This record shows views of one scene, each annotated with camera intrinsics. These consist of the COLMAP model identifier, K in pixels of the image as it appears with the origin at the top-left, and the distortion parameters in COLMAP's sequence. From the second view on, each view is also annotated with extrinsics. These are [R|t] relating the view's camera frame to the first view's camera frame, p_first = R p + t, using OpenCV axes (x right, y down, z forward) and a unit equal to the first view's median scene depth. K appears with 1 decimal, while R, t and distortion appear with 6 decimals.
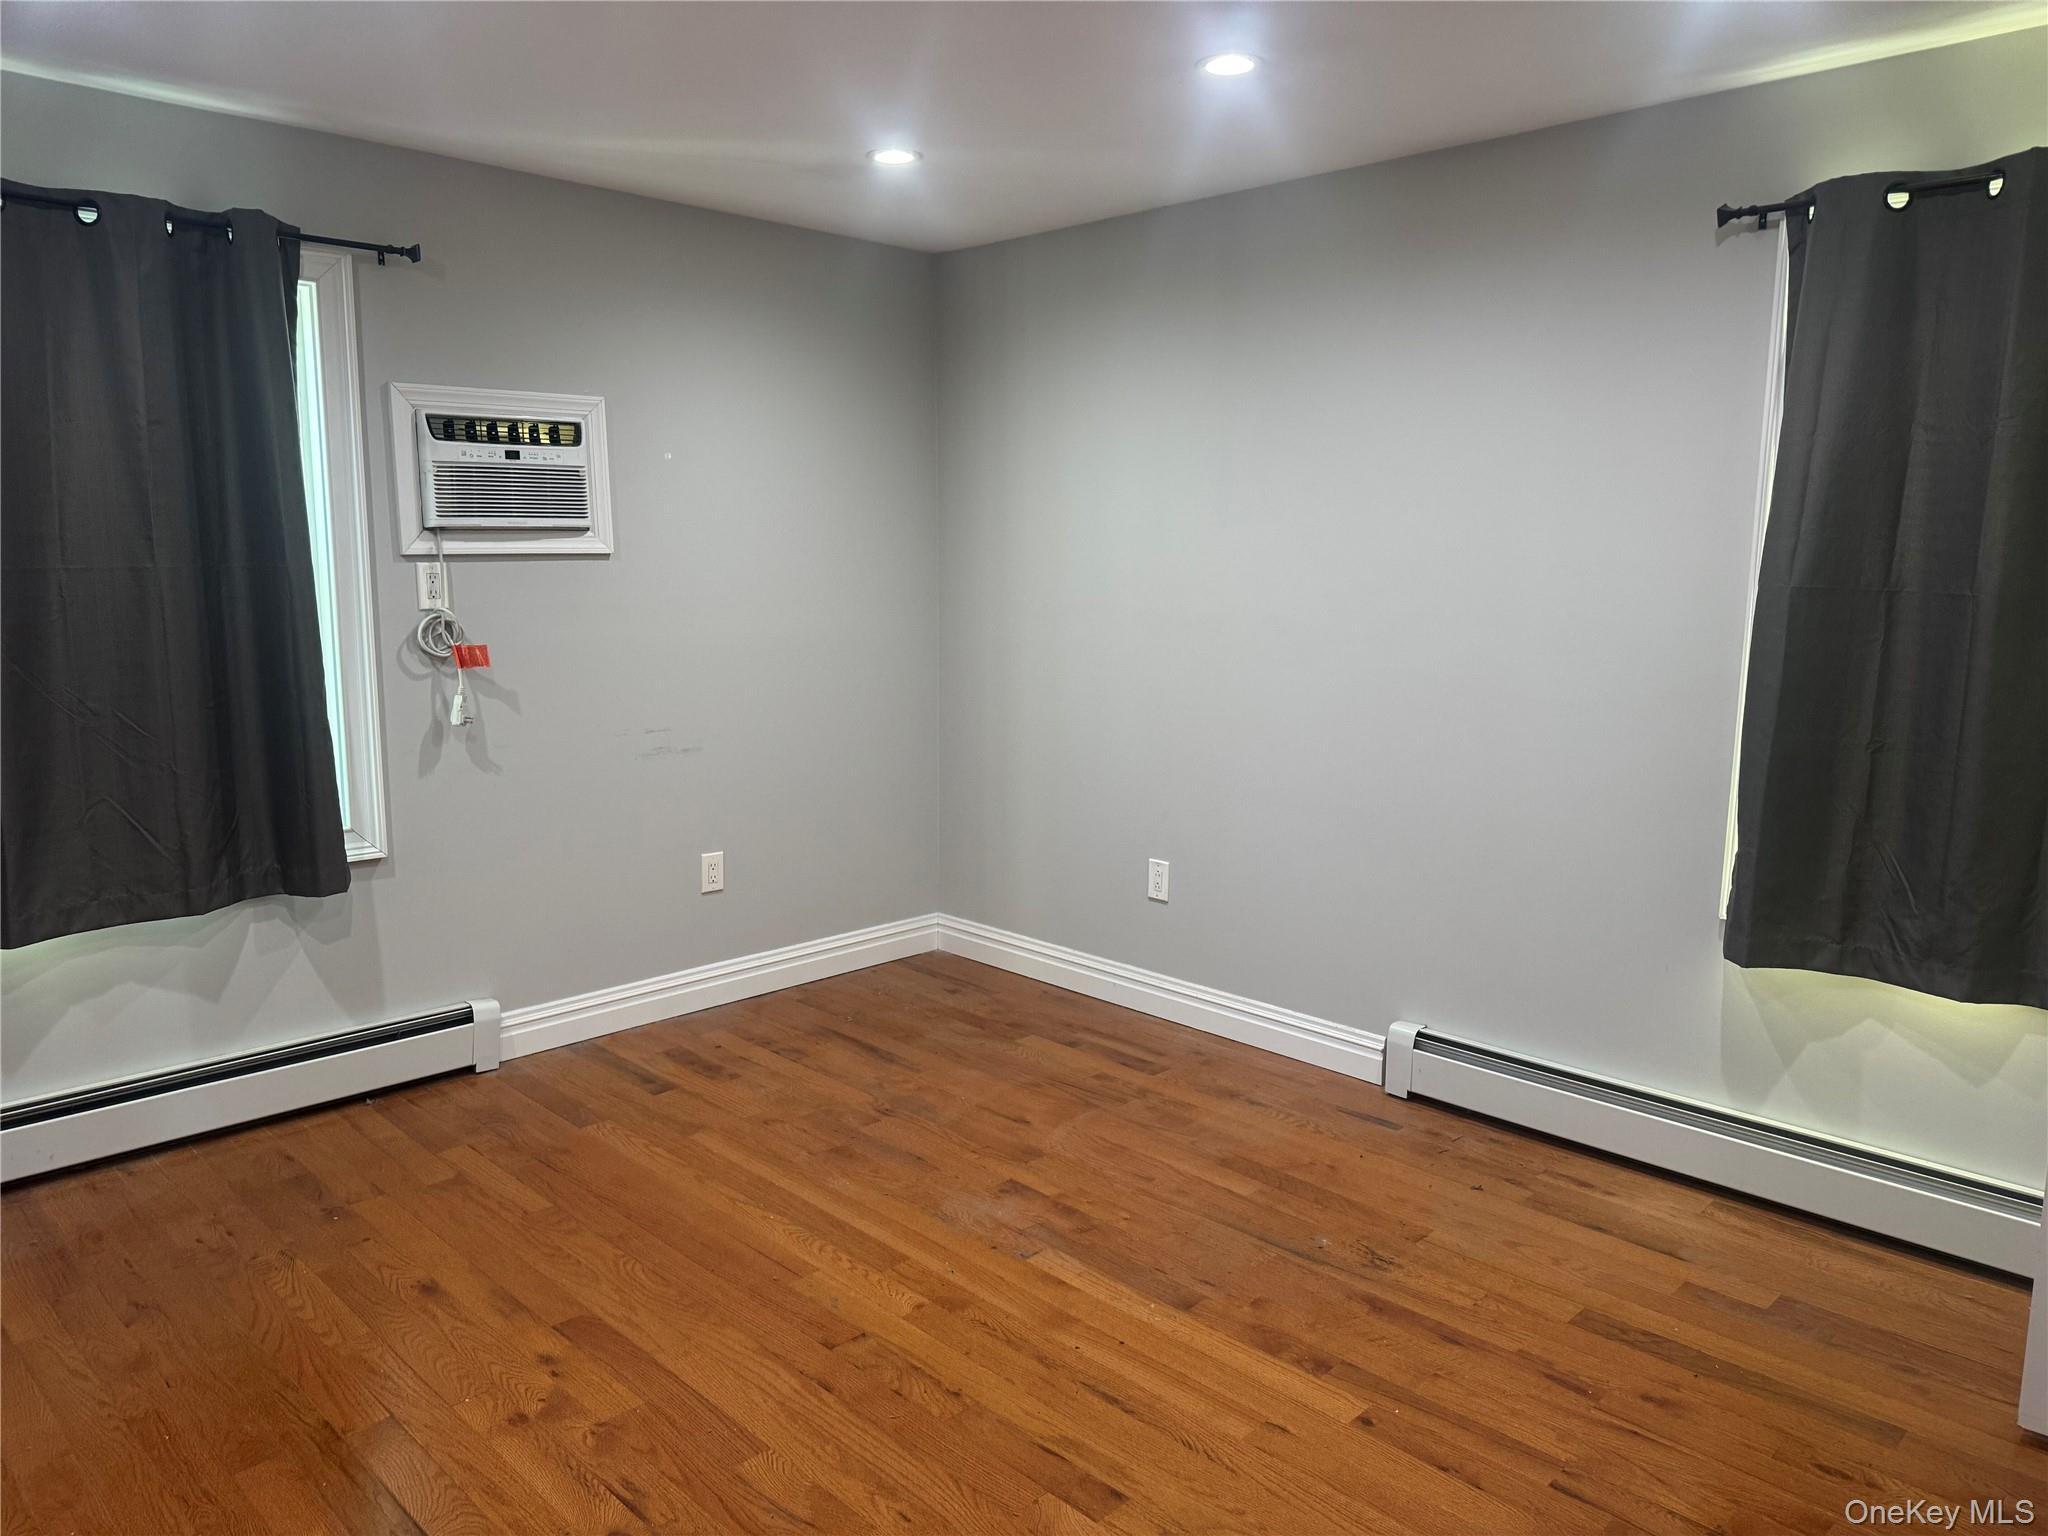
lens RADIAL K [[1442.7, 0, 1024.0], [0, 1442.7, 768.0], [0, 0, 1]] dist [0.074770, -0.070669]
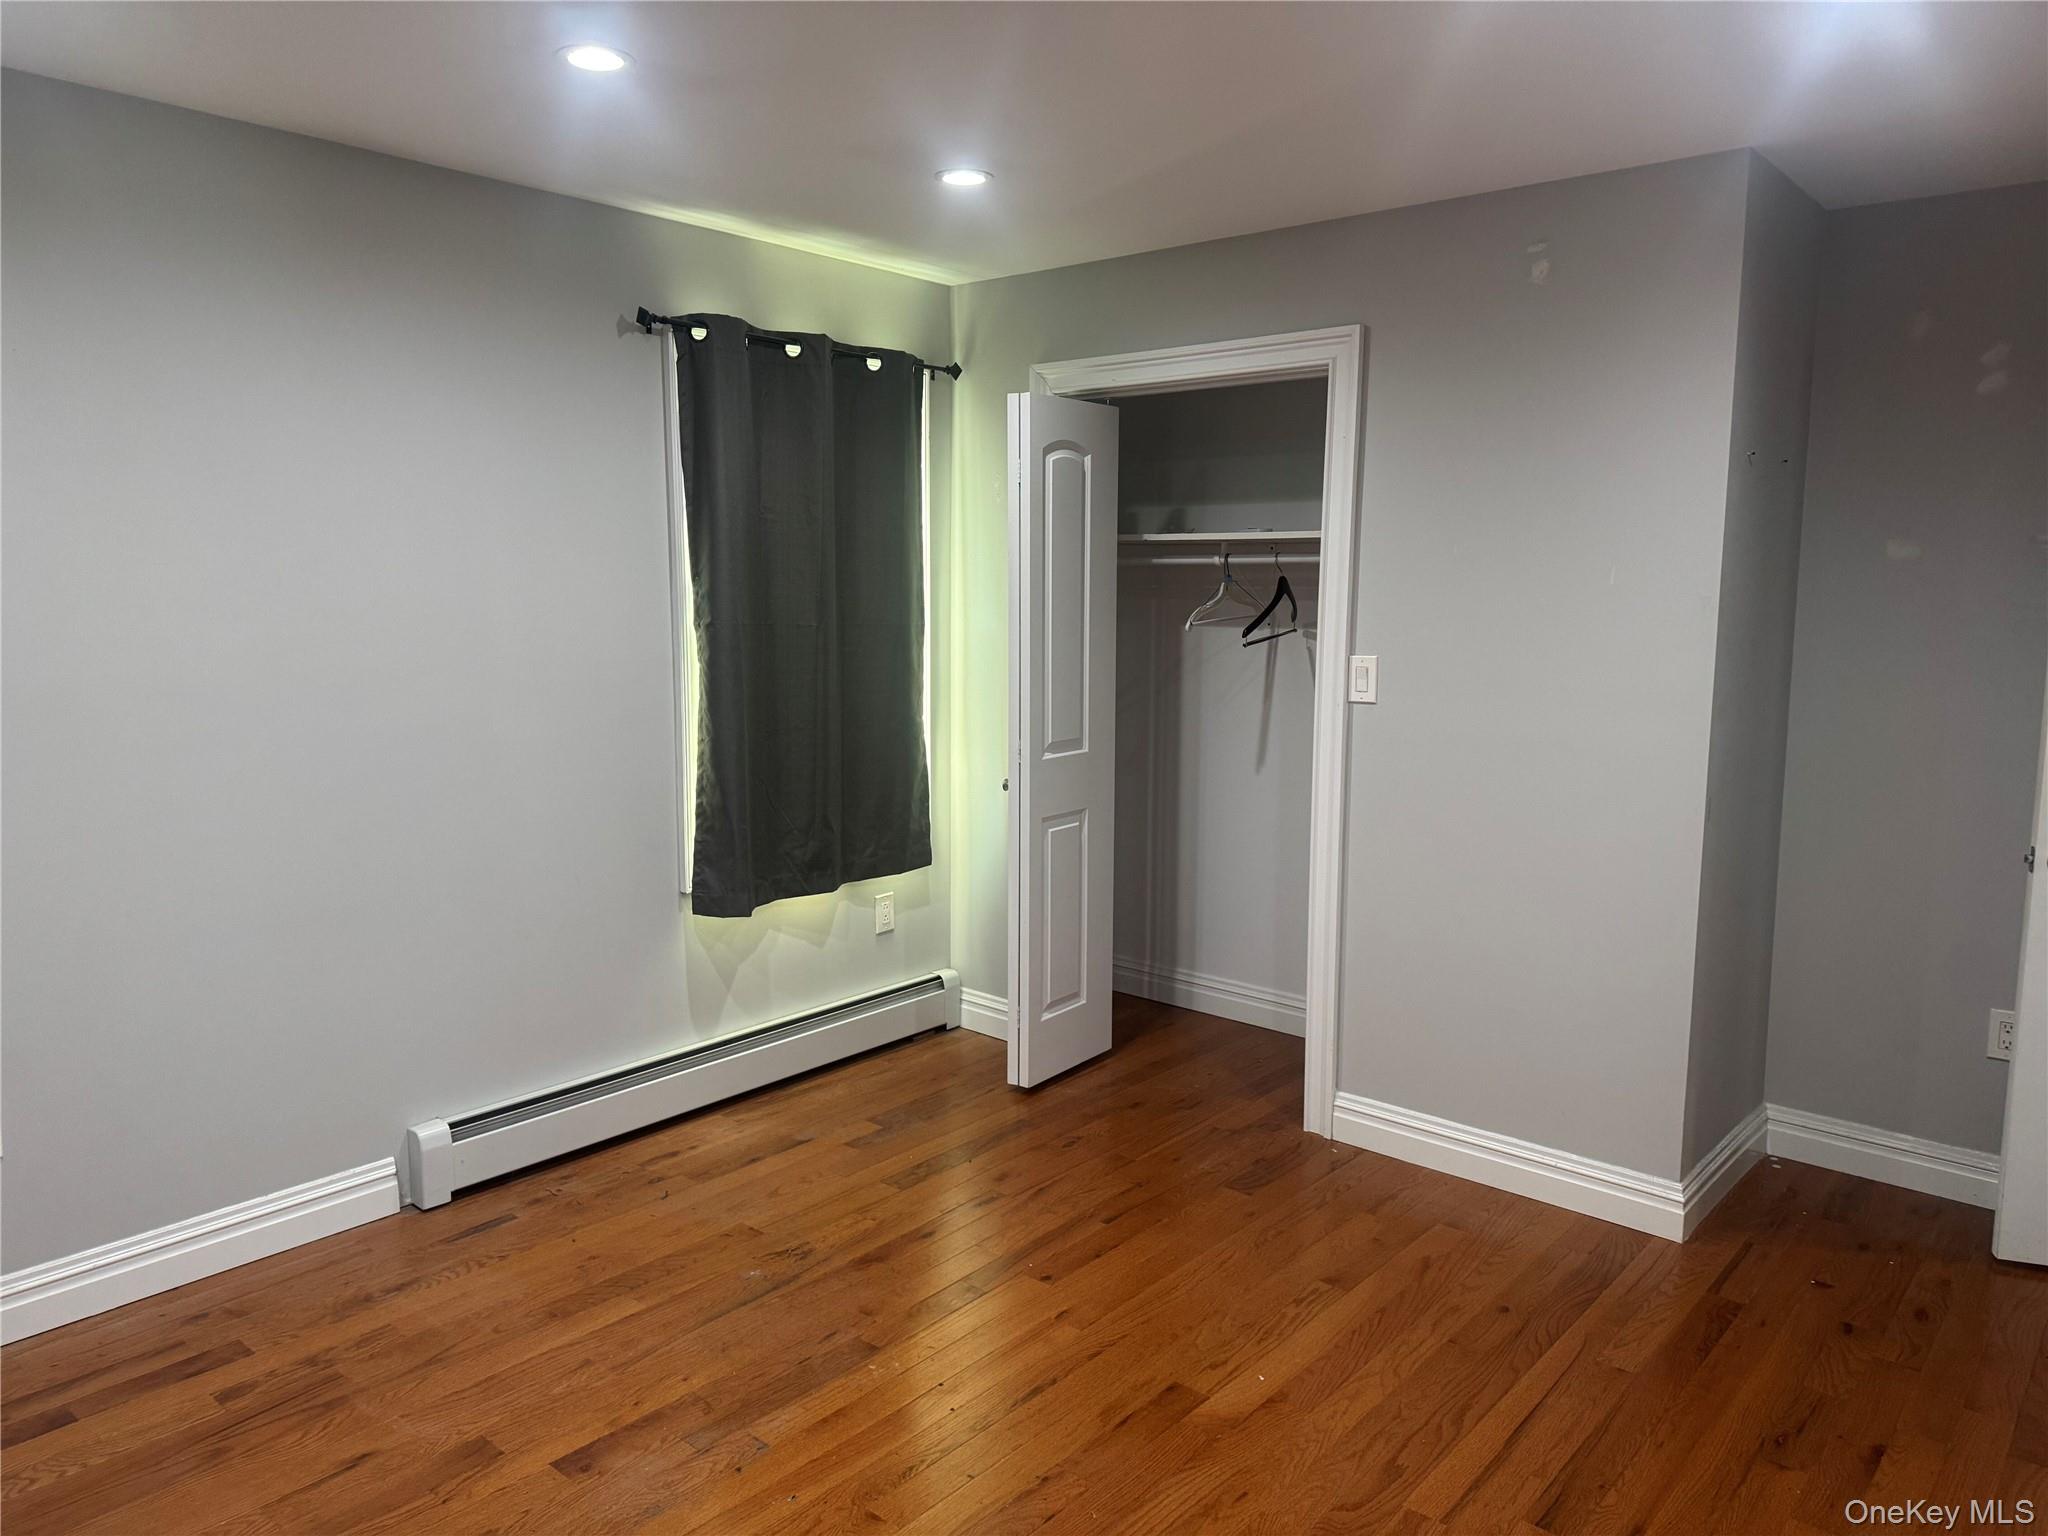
lens RADIAL K [[1442.7, 0, 1024.0], [0, 1442.7, 768.0], [0, 0, 1]] dist [0.074770, -0.070669]
pose [[-0.083734, -0.136700, 0.987067, -0.735374], [0.142463, 0.978729, 0.147631, -0.139770], [-0.986252, 0.152982, -0.062478, 0.783705]]
